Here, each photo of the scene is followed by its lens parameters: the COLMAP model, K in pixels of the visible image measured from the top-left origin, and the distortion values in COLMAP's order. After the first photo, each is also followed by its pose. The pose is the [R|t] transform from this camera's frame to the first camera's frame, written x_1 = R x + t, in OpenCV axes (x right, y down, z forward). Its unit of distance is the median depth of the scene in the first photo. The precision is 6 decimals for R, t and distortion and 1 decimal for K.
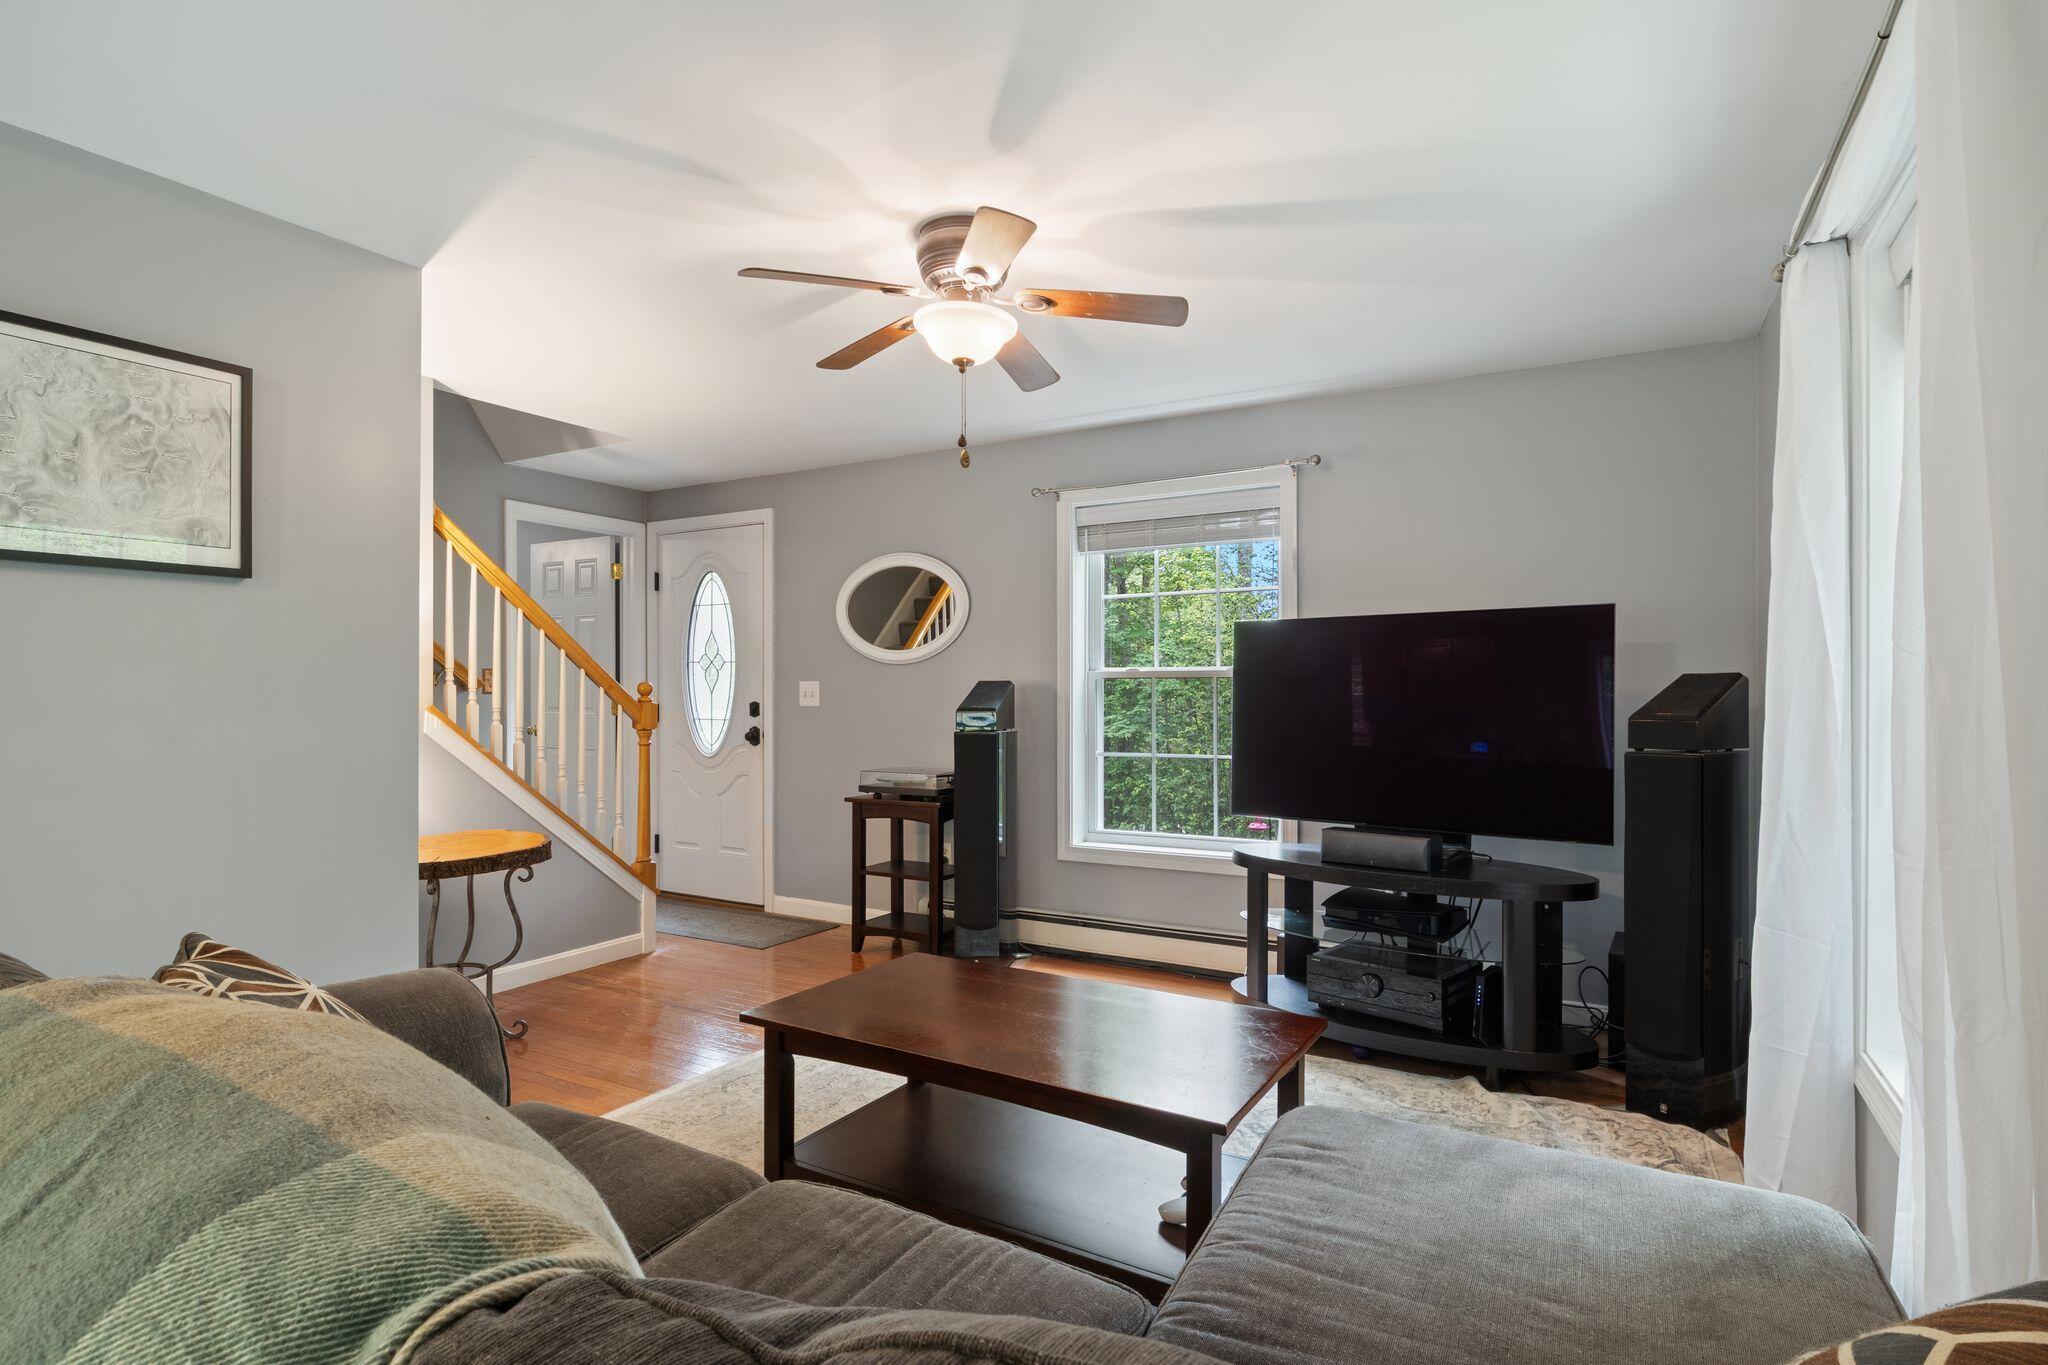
lens RADIAL K [[1026.0, 0, 1010.5], [0, 1026.0, 699.3], [0, 0, 1]] dist [-0.006429, 0.000120]
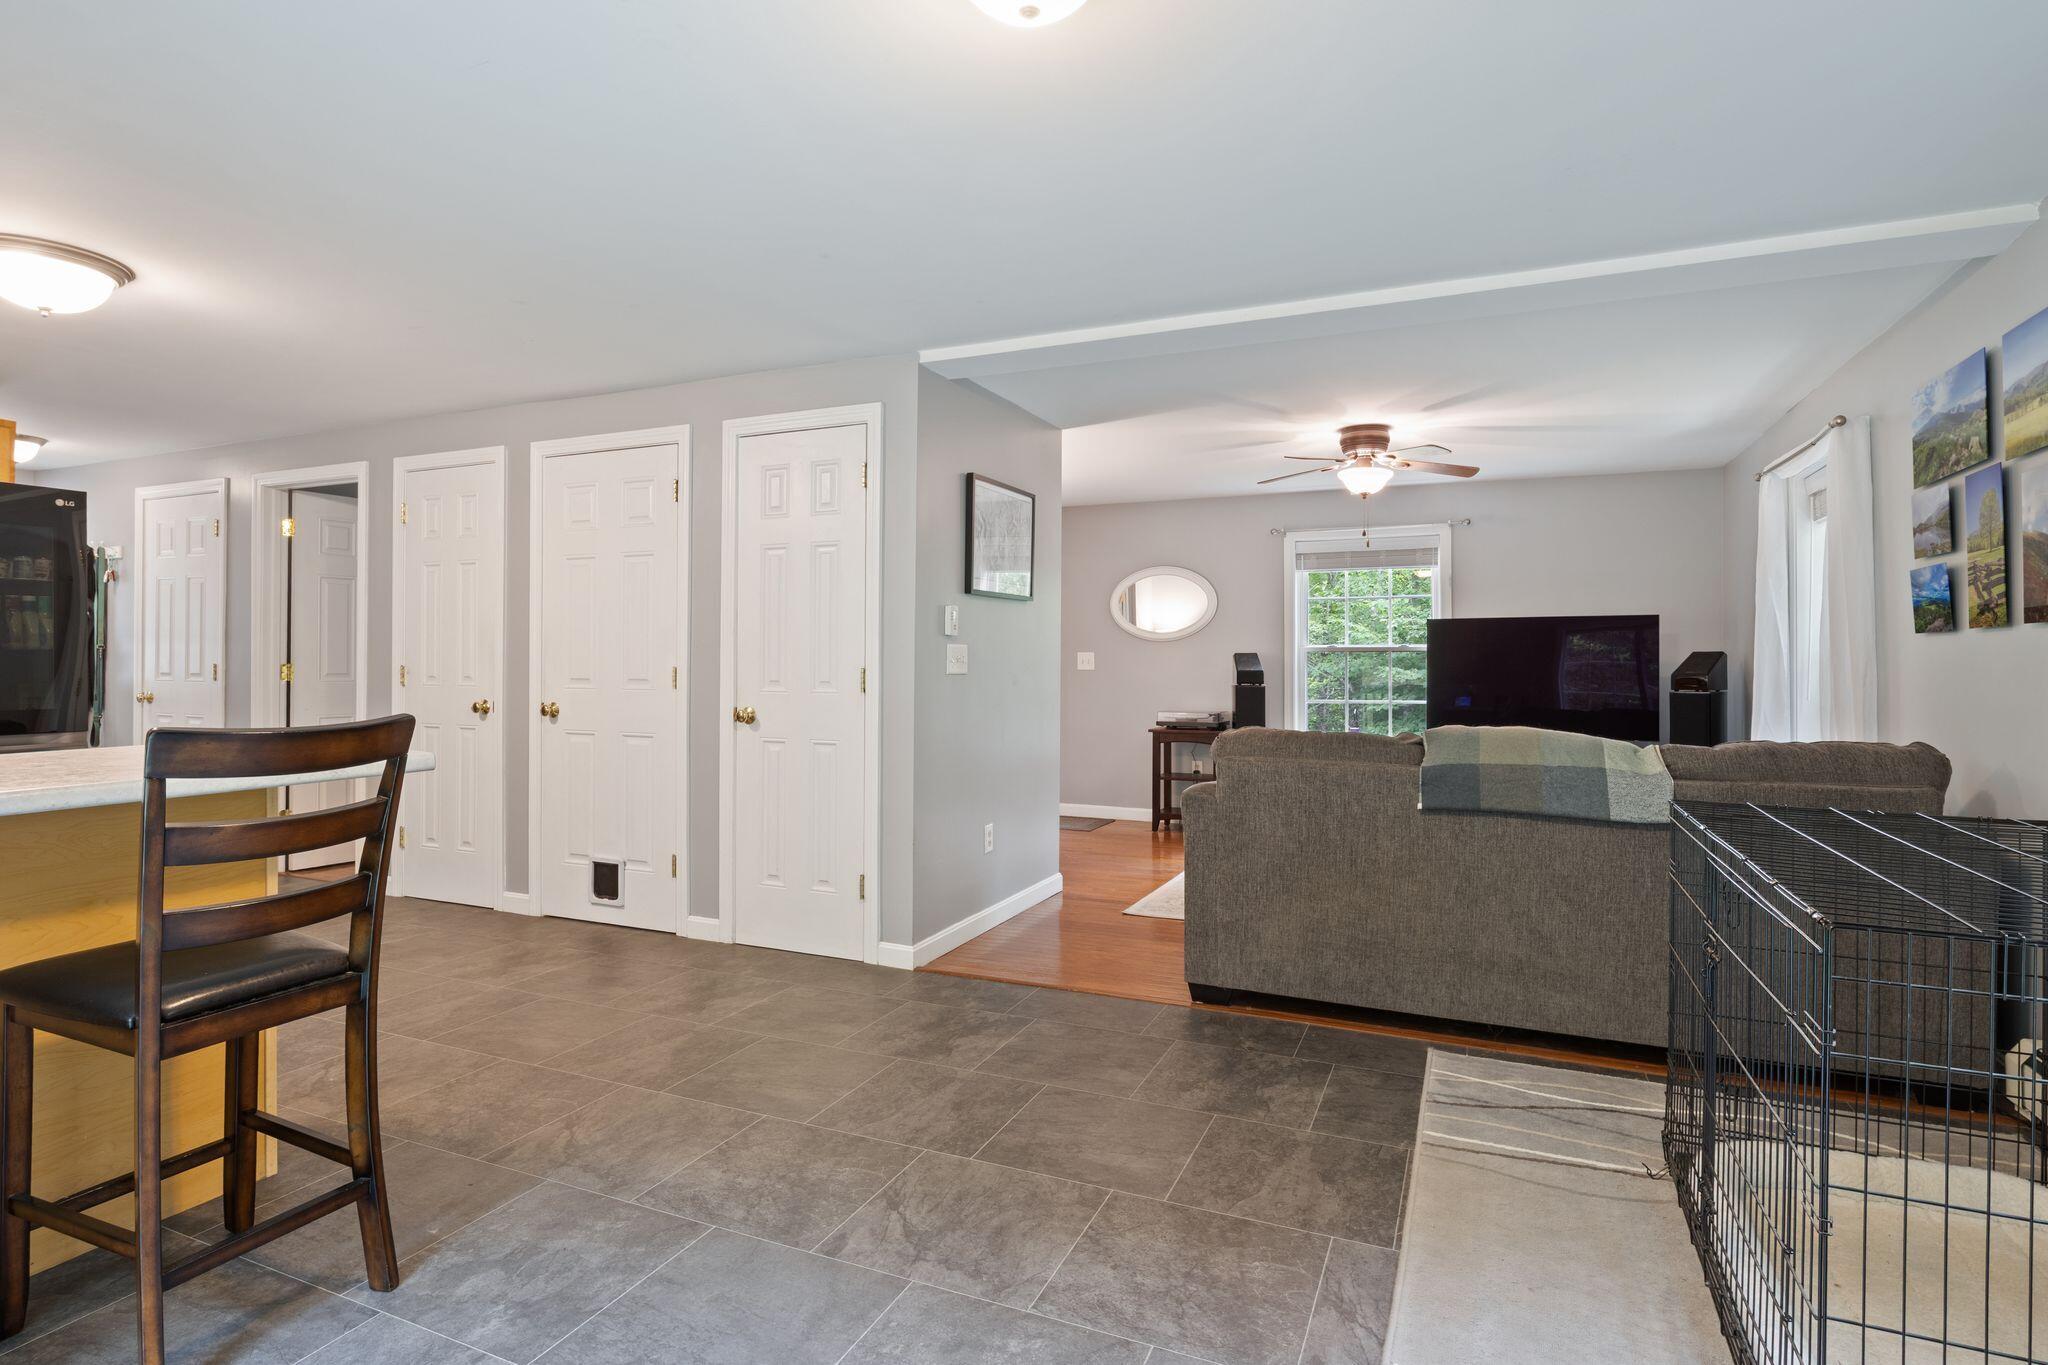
lens RADIAL K [[1026.0, 0, 1008.8], [0, 1026.0, 656.1], [0, 0, 1]] dist [-0.006429, 0.000120]
pose [[0.996691, 0.004280, 0.081167, -0.574483], [-0.003330, 0.999924, -0.011843, 0.006845], [-0.081211, 0.011534, 0.996630, -0.594174]]
